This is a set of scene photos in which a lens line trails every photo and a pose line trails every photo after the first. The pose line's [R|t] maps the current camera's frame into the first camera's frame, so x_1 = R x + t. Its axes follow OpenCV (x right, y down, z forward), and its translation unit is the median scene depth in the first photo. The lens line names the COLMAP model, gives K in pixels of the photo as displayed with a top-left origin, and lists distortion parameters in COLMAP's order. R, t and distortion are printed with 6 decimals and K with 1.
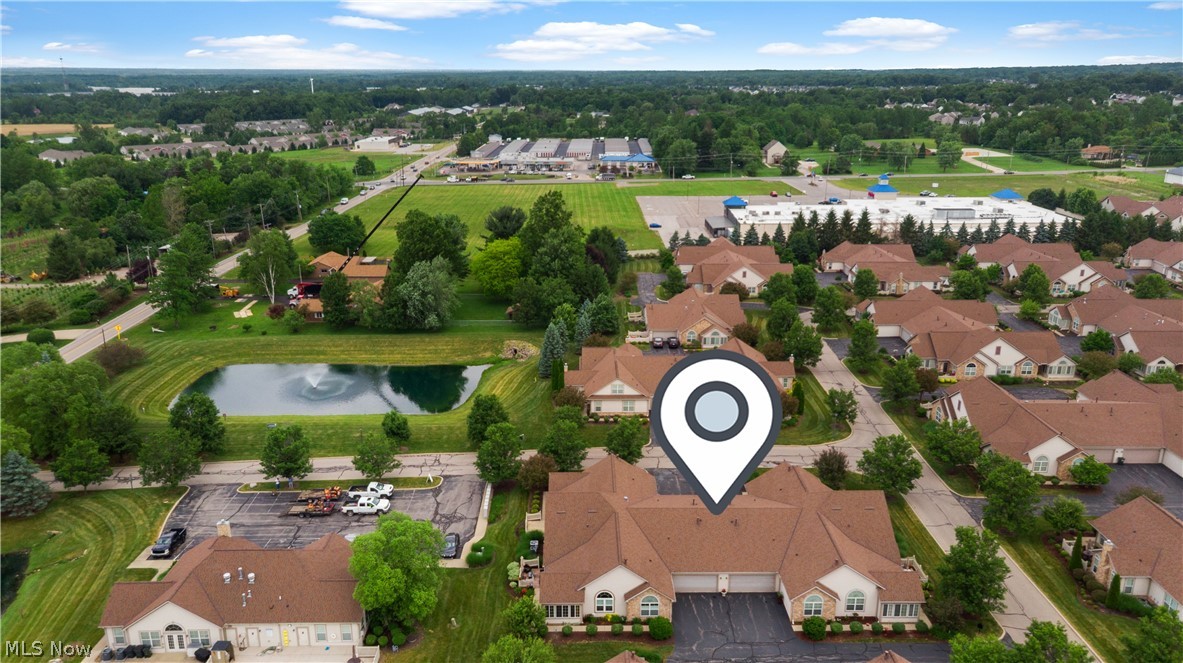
lens RADIAL K [[879.2, 0, 615.6], [0, 879.2, 331.8], [0, 0, 1]] dist [0.095981, 0.000459]
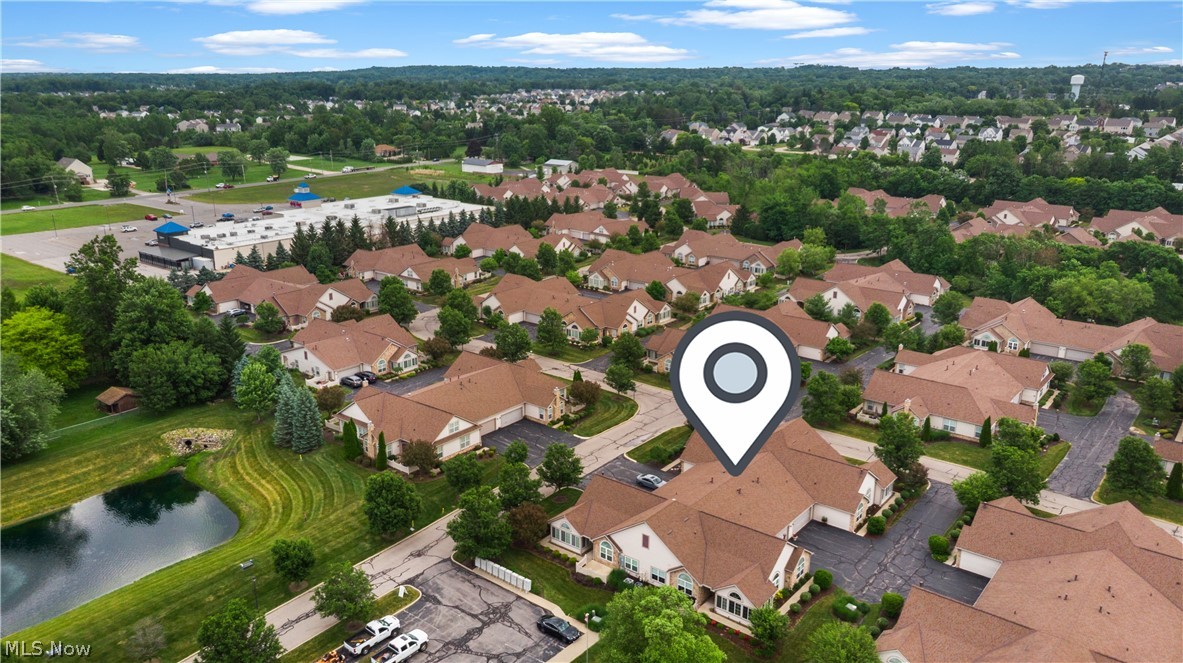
lens RADIAL K [[863.8, 0, 595.4], [0, 863.8, 356.9], [0, 0, 1]] dist [0.035615, -0.001408]
pose [[0.652320, -0.241800, 0.718339, -0.460067], [0.223880, 0.966929, 0.122174, -0.071341], [-0.724125, 0.081125, 0.684881, 0.246835]]
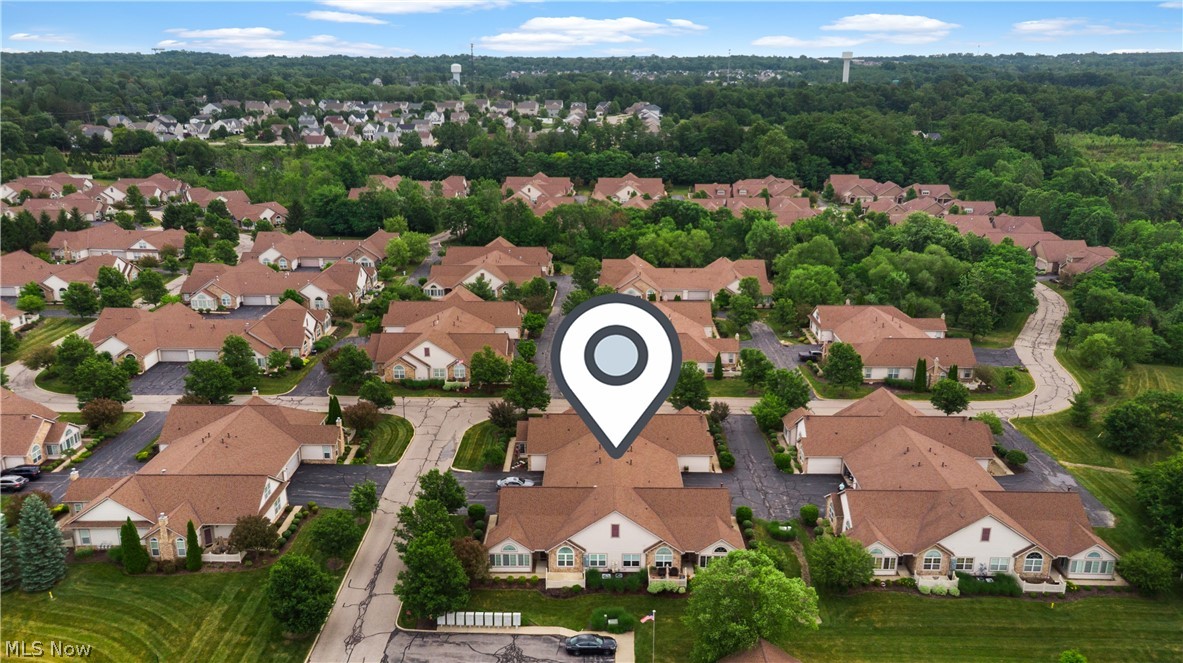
lens RADIAL K [[893.2, 0, 591.5], [0, 893.2, 331.5], [0, 0, 1]] dist [0.025962, 0.001198]
pose [[0.054999, -0.296113, 0.953568, -0.575552], [0.291102, 0.918281, 0.268365, -0.157205], [-0.955110, 0.262826, 0.136704, 0.534444]]
